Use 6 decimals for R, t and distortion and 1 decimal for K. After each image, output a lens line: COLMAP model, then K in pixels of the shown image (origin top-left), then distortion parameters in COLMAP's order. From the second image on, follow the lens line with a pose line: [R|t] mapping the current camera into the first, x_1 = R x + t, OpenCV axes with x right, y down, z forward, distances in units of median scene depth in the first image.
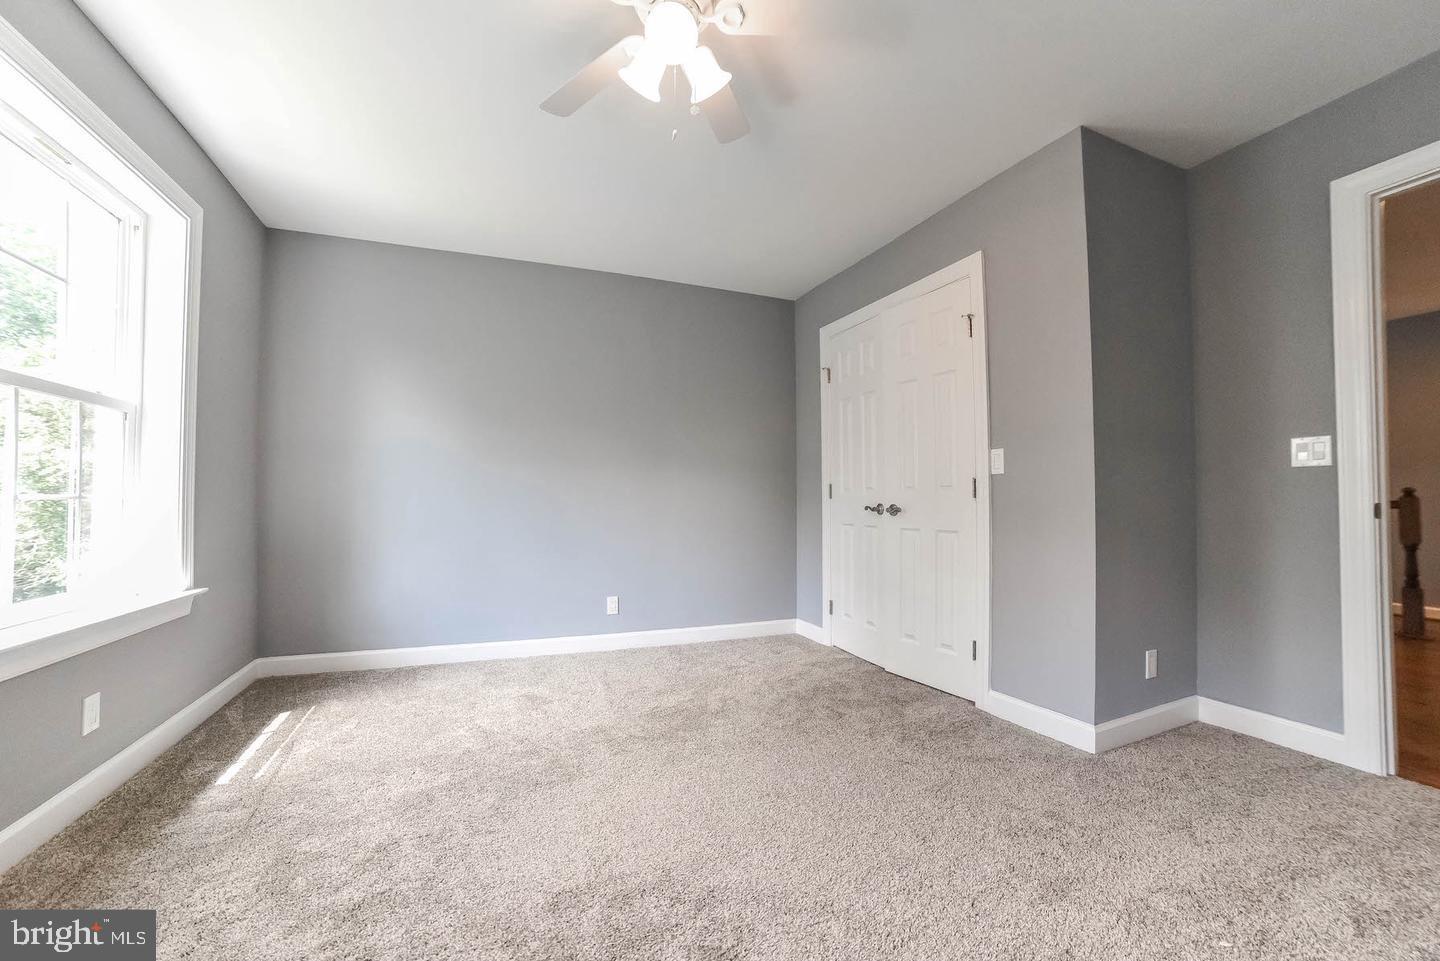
lens RADIAL K [[569.1, 0, 720.0], [0, 569.1, 489.9], [0, 0, 1]] dist [-0.104227, 0.037069]
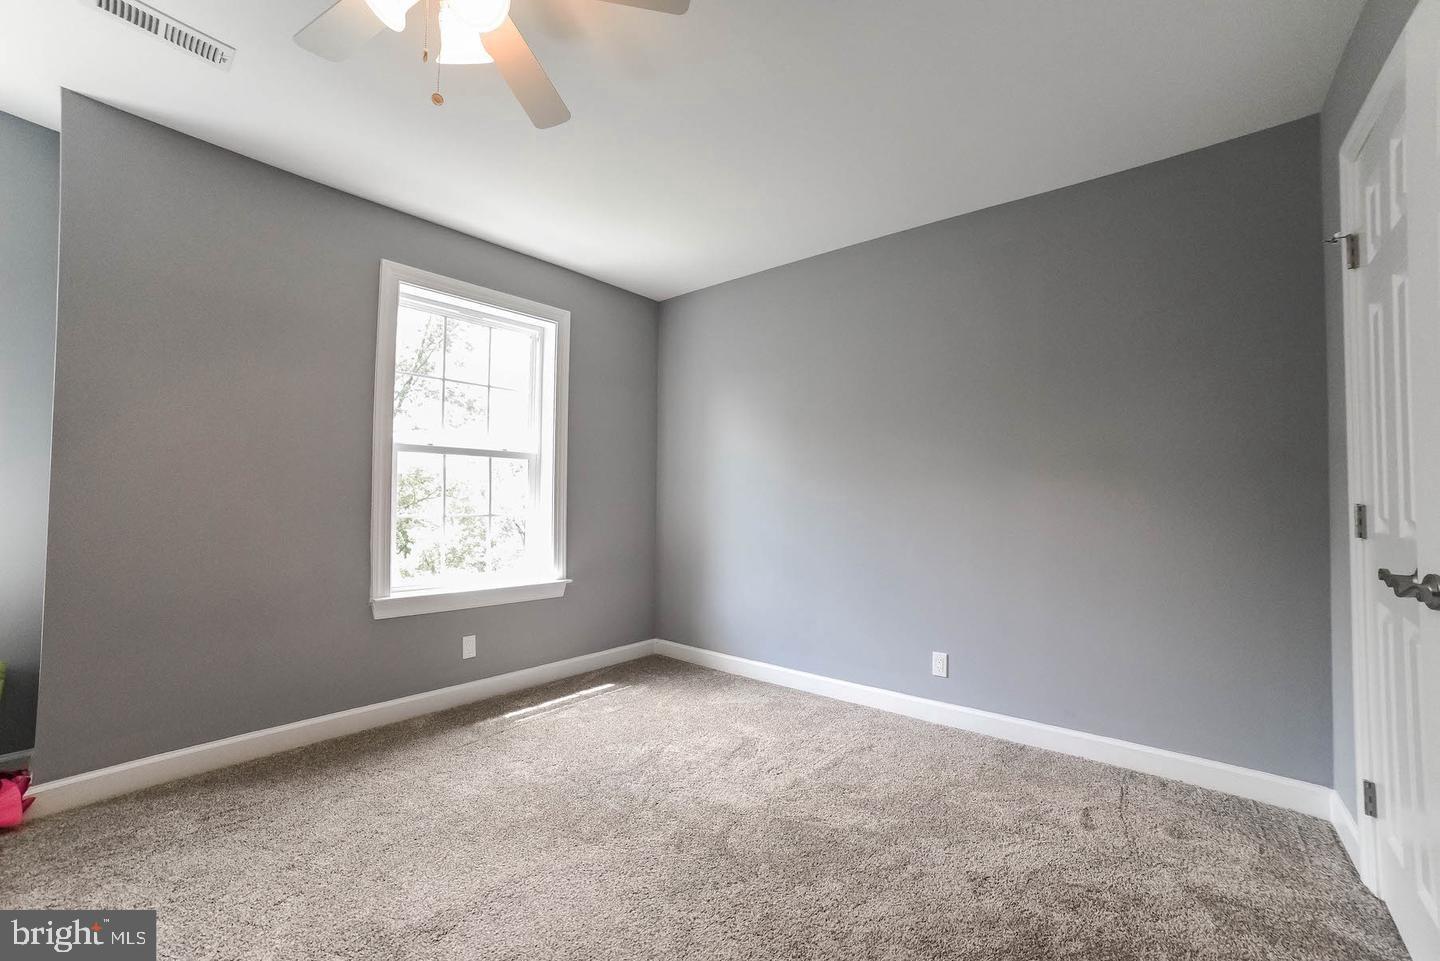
lens RADIAL K [[569.1, 0, 720.0], [0, 569.1, 489.9], [0, 0, 1]] dist [-0.104227, 0.037069]
pose [[0.465883, -0.012739, -0.884754, 0.439211], [0.008487, 0.999915, -0.009928, -0.027513], [0.884805, -0.002884, 0.465952, 0.539611]]
